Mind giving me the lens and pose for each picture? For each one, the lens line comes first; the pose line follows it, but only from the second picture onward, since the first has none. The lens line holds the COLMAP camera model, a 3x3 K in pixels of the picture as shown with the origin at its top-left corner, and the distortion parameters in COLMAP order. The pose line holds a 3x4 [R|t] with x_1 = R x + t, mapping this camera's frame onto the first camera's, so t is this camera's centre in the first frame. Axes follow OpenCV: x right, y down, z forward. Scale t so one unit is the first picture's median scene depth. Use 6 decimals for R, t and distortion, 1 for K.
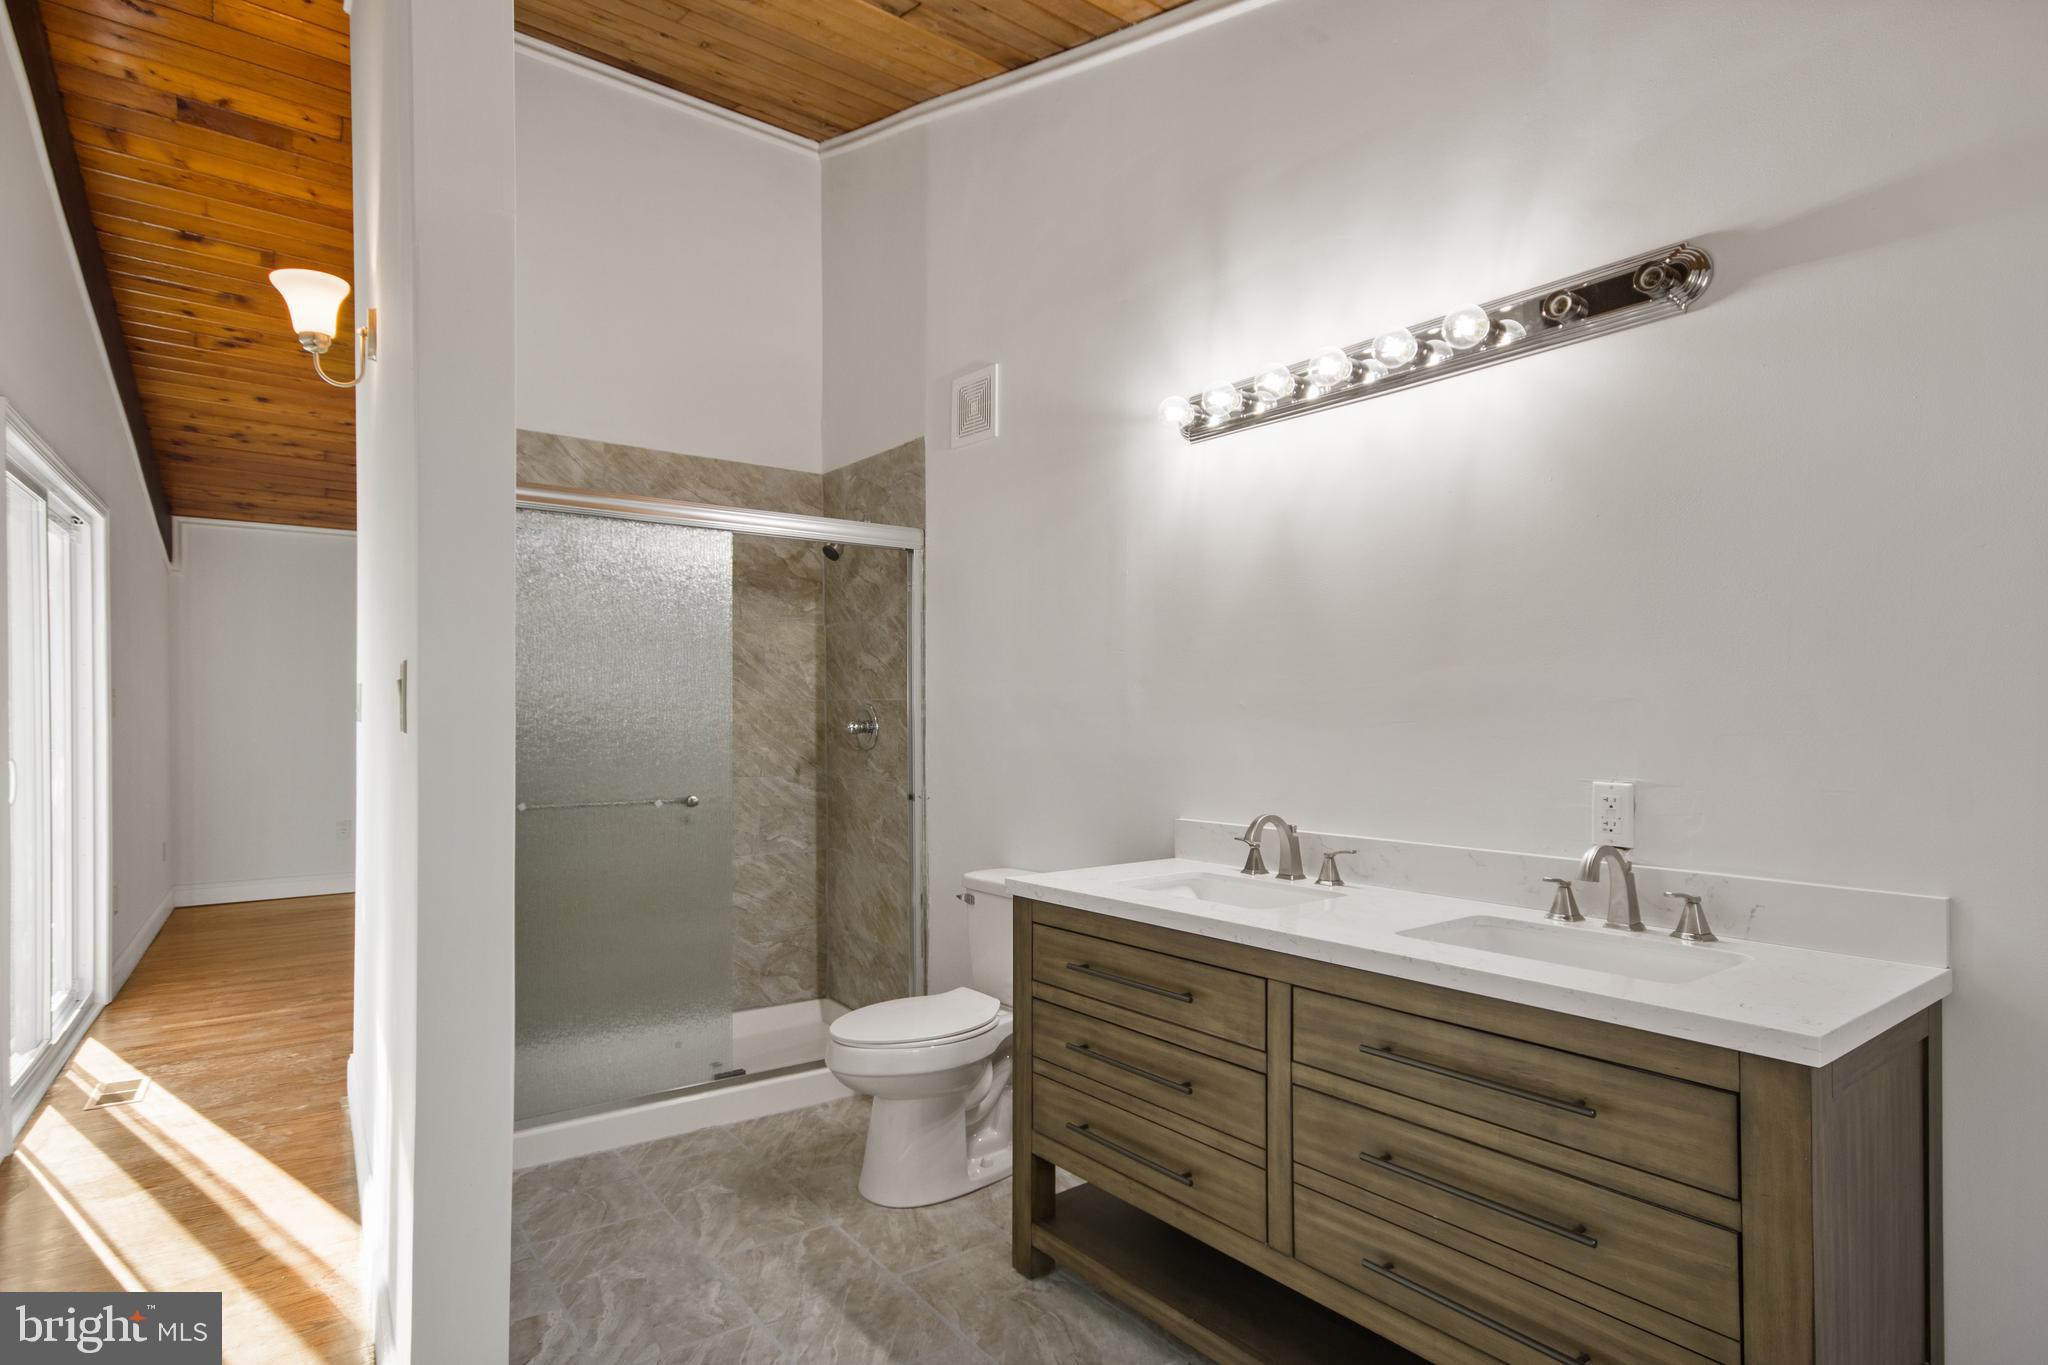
lens RADIAL K [[1054.6, 0, 1044.8], [0, 1054.6, 716.8], [0, 0, 1]] dist [0.028405, 0.004782]
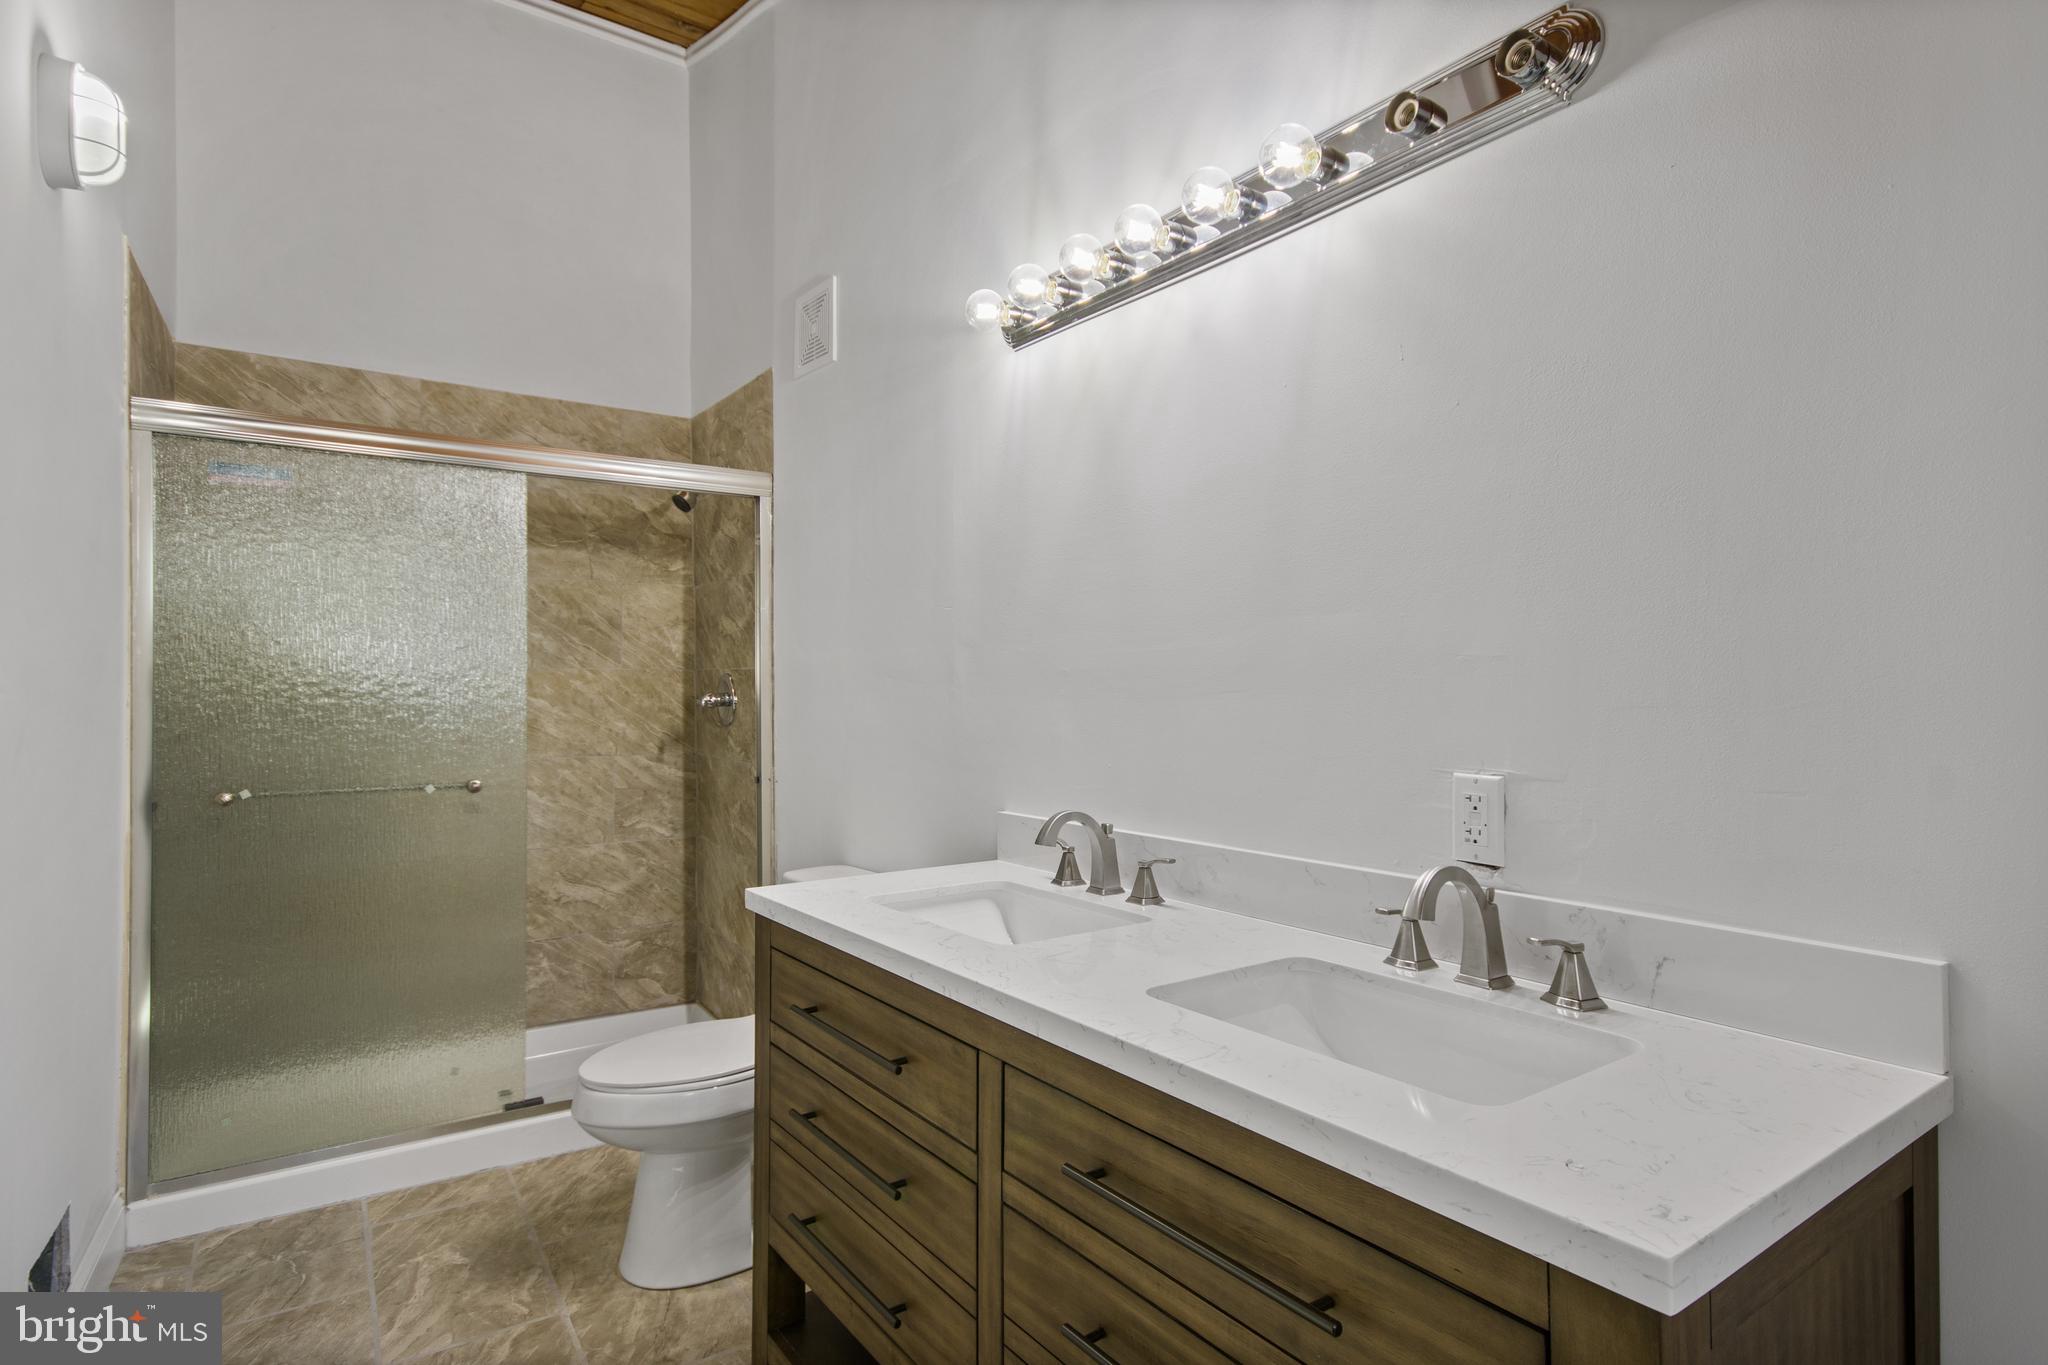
lens RADIAL K [[1054.6, 0, 1023.2], [0, 1054.6, 684.6], [0, 0, 1]] dist [0.028405, 0.004782]
pose [[0.999004, -0.001174, -0.044612, 0.187498], [0.000918, 0.999983, -0.005771, 0.003481], [0.044618, 0.005724, 0.998988, 0.196282]]
